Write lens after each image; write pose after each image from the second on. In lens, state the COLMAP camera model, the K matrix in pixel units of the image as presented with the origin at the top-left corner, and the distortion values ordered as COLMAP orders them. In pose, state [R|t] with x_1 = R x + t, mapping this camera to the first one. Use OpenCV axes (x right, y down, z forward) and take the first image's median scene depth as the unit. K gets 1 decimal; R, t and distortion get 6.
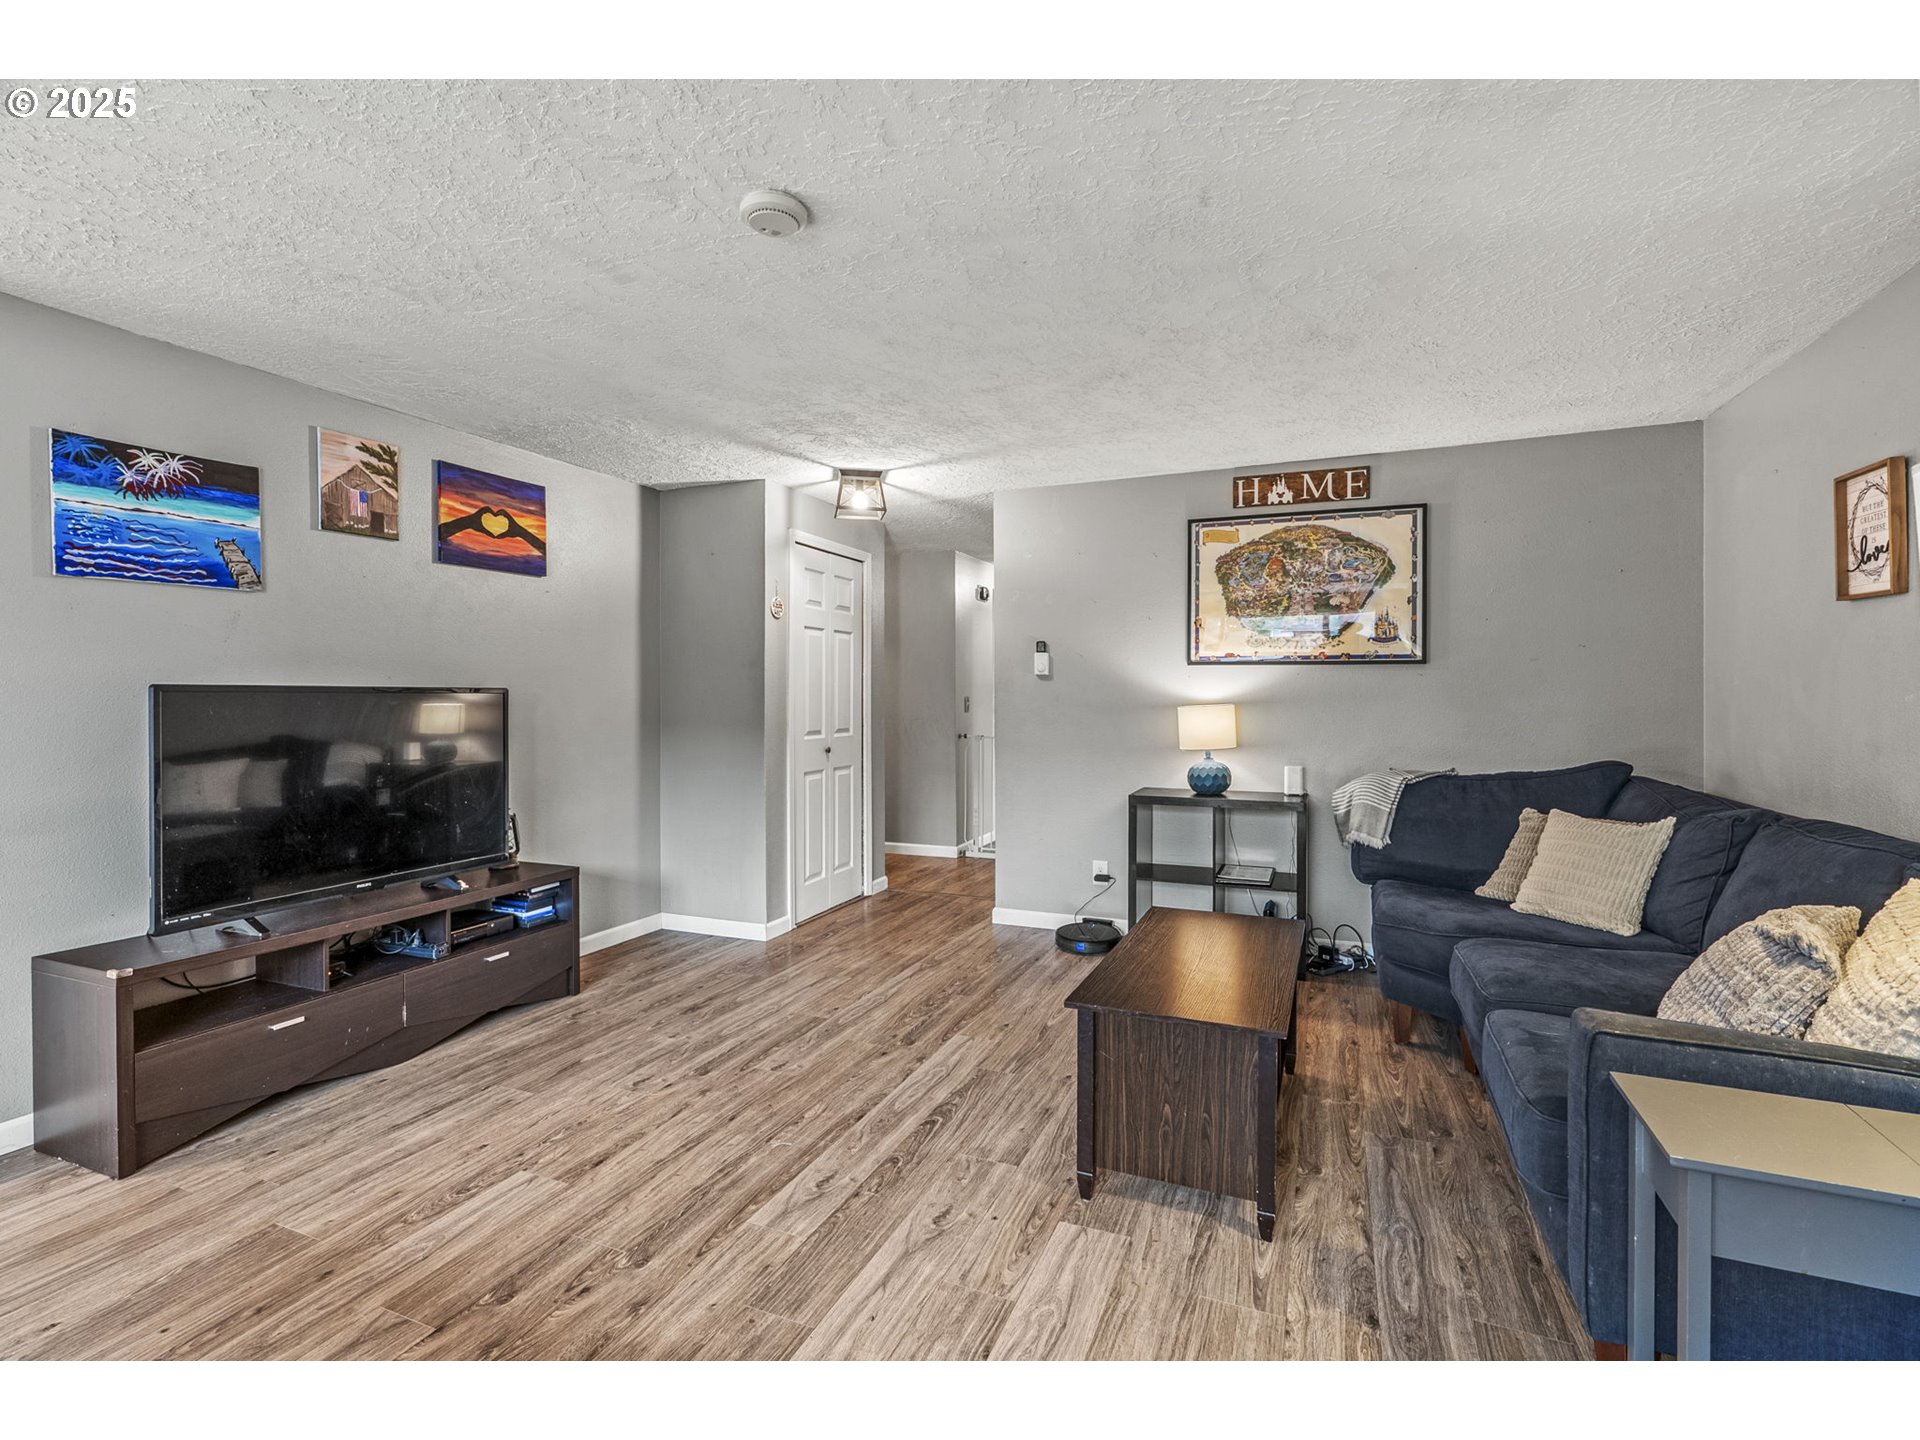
lens RADIAL K [[869.8, 0, 960.0], [0, 869.8, 688.1], [0, 0, 1]] dist [-0.002868, 0.000332]
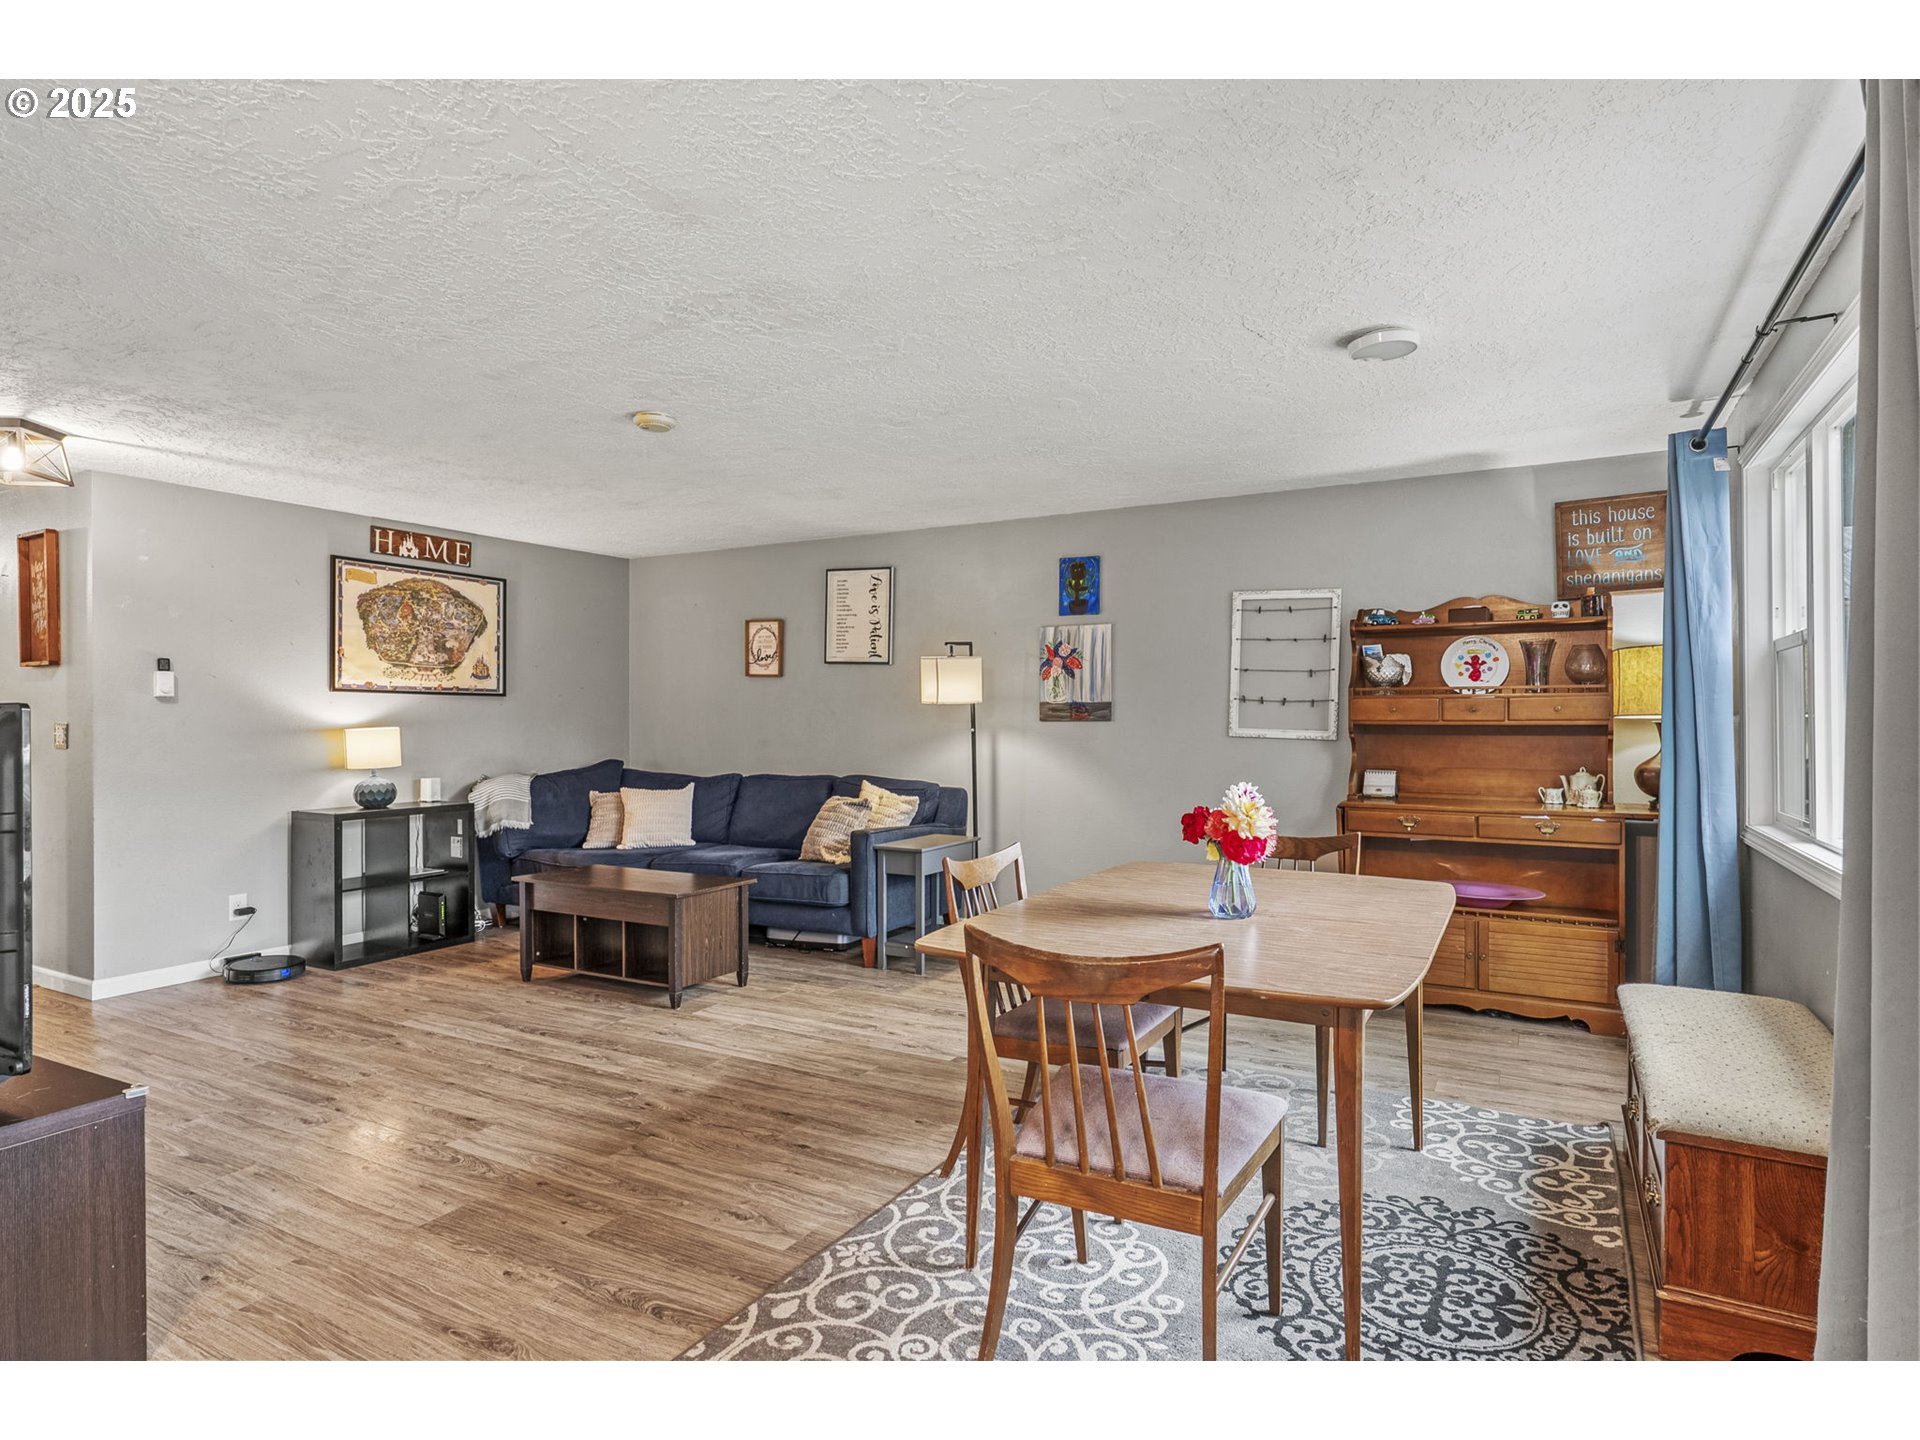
lens RADIAL K [[917.1, 0, 952.6], [0, 917.1, 710.8], [0, 0, 1]] dist [-0.006964, 0.000819]
pose [[0.150939, 0.007679, 0.988513, -0.772922], [-0.007281, 0.999951, -0.006656, -0.001133], [-0.988516, -0.006193, 0.150988, 0.086007]]
